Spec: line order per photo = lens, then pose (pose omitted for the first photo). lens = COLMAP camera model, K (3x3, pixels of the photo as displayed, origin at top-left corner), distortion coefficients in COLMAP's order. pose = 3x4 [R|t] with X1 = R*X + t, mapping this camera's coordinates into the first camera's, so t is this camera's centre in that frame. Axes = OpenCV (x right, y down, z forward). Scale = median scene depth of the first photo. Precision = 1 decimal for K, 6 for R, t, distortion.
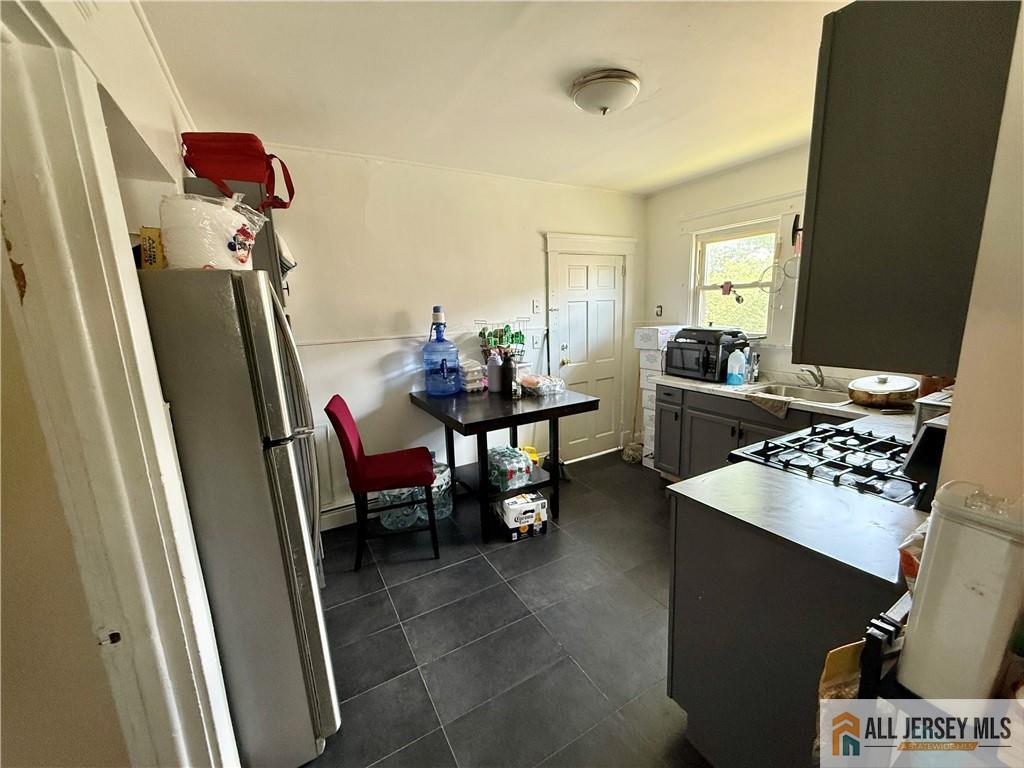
lens RADIAL K [[407.8, 0, 512.4], [0, 407.8, 385.4], [0, 0, 1]] dist [-0.000748, -0.000078]
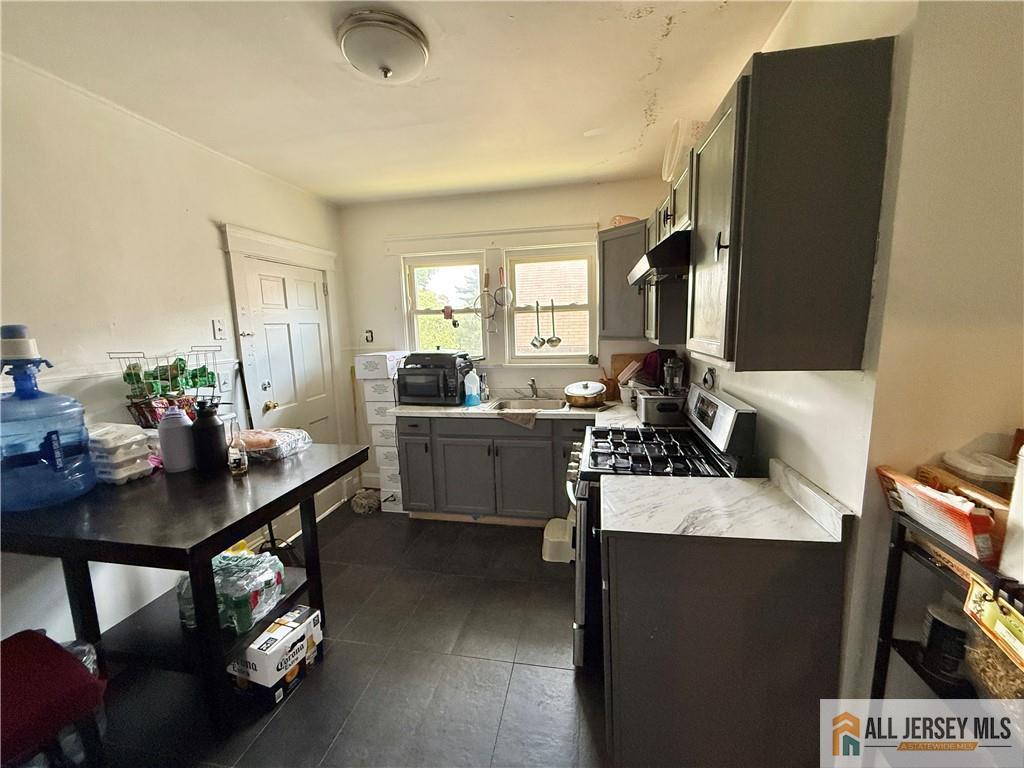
lens RADIAL K [[407.8, 0, 512.4], [0, 407.8, 385.4], [0, 0, 1]] dist [-0.000748, -0.000078]
pose [[0.654201, -0.095487, 0.750269, -0.152440], [0.148898, 0.988845, -0.003981, -0.031667], [-0.741519, 0.114318, 0.661121, 0.234313]]
